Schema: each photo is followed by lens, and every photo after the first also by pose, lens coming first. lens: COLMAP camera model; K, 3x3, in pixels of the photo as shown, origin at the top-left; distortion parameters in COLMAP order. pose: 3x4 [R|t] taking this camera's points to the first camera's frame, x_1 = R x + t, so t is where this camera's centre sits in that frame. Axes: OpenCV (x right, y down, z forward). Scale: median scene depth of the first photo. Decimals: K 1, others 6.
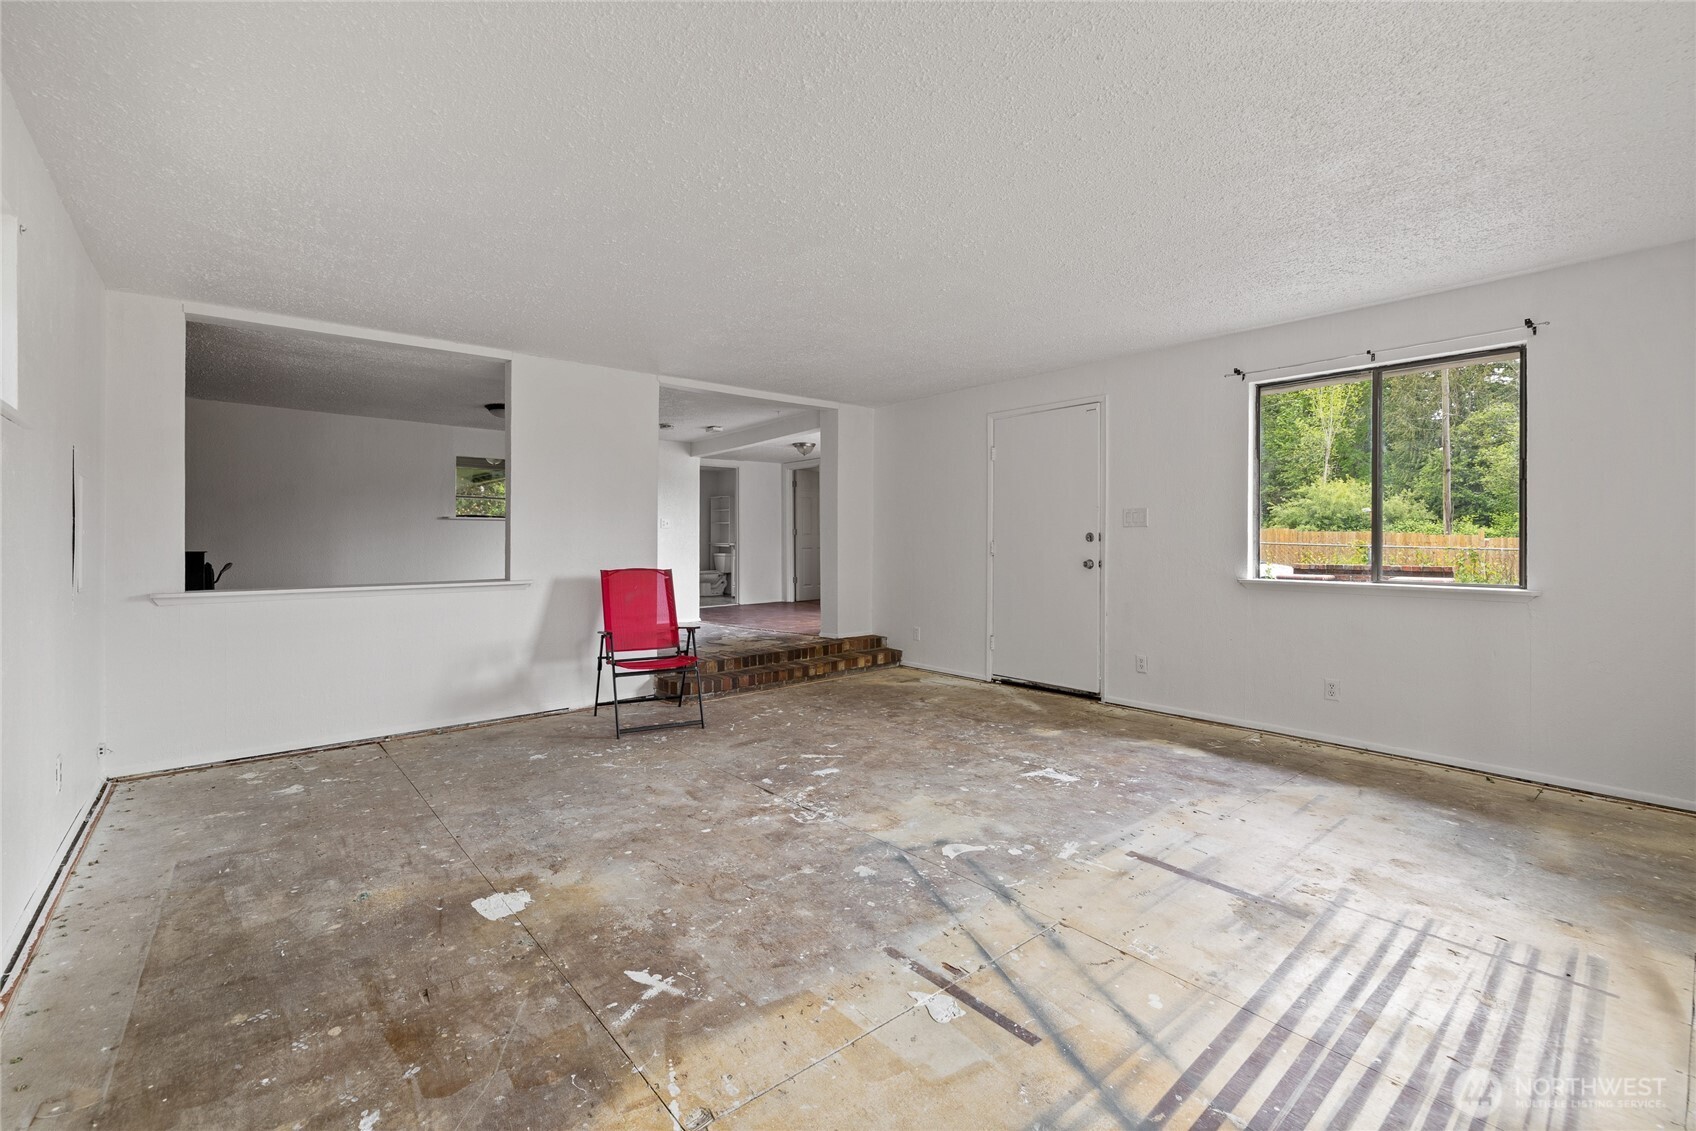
lens RADIAL K [[716.4, 0, 821.4], [0, 716.4, 538.9], [0, 0, 1]] dist [-0.001823, 0.001422]
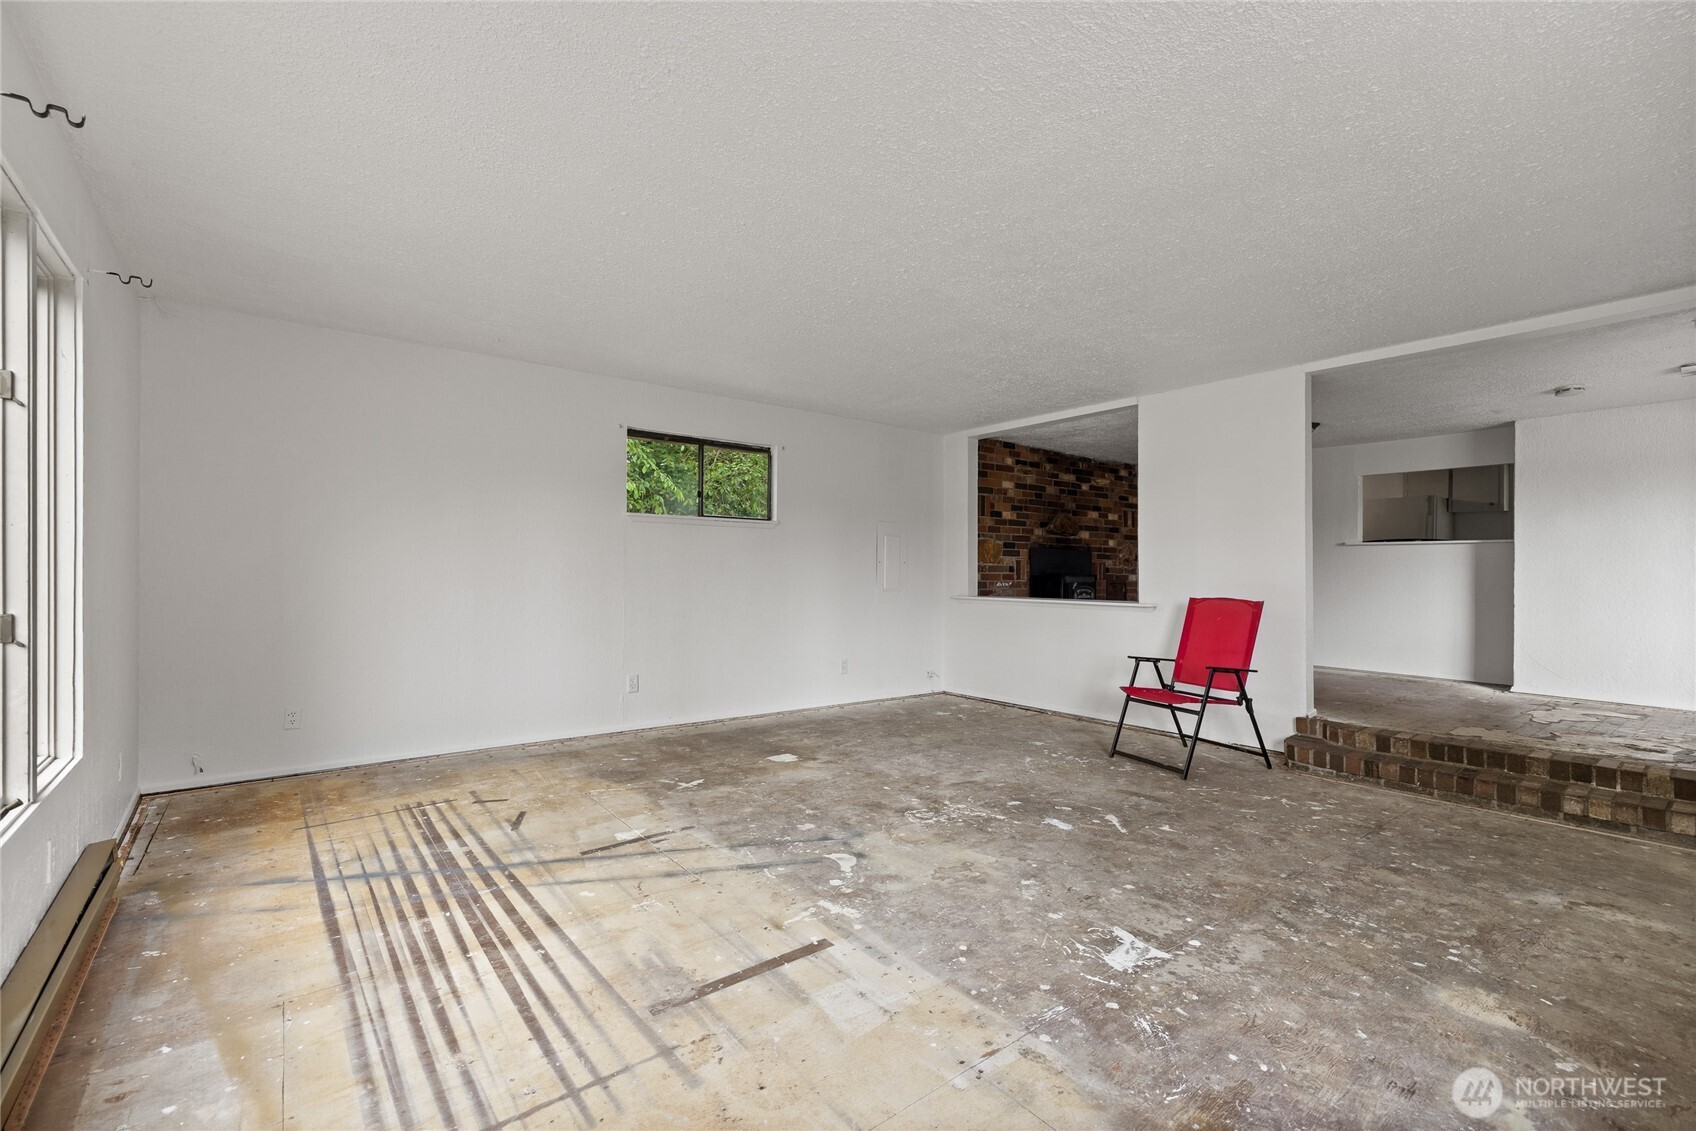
lens RADIAL K [[716.4, 0, 839.4], [0, 716.4, 567.8], [0, 0, 1]] dist [-0.001823, 0.001422]
pose [[-0.014624, 0.001925, -0.999891, 1.247540], [-0.001983, 0.999996, 0.001954, 0.004514], [0.999891, 0.002011, -0.014620, 1.016845]]
